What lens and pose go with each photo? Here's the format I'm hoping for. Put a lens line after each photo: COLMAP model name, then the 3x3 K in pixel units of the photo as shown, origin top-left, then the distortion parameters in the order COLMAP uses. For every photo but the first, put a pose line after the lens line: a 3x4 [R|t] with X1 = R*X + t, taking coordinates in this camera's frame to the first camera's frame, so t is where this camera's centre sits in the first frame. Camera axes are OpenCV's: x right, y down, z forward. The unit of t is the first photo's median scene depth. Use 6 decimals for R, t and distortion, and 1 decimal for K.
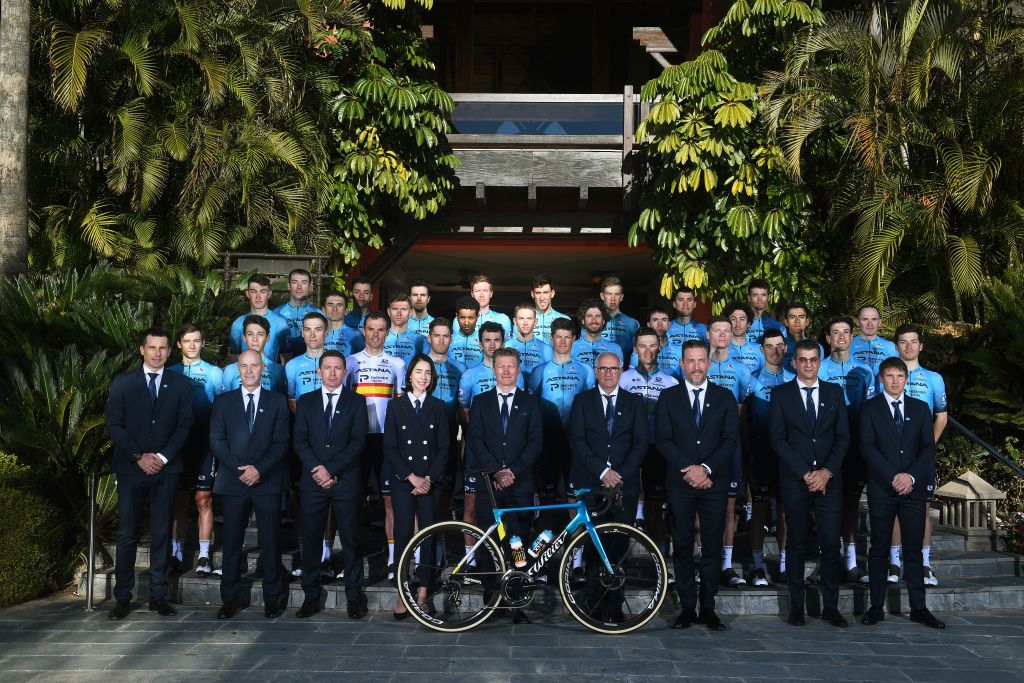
lens RADIAL K [[1132.4, 0, 512.0], [0, 1132.4, 341.5], [0, 0, 1]] dist [0.005889, 0.011944]
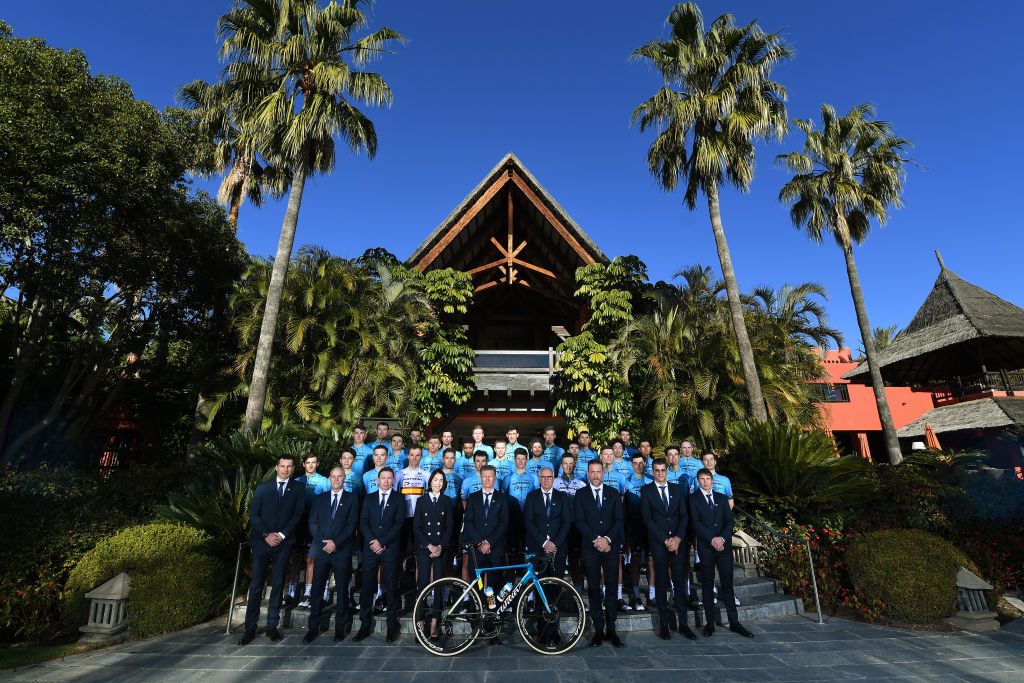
lens RADIAL K [[490.0, 0, 512.0], [0, 490.0, 341.5], [0, 0, 1]] dist [-0.019869, -0.000494]
pose [[0.999765, -0.002418, 0.021526, 0.012631], [0.007438, 0.971656, -0.236283, -0.001094], [-0.020345, 0.236387, 0.971446, 0.169889]]
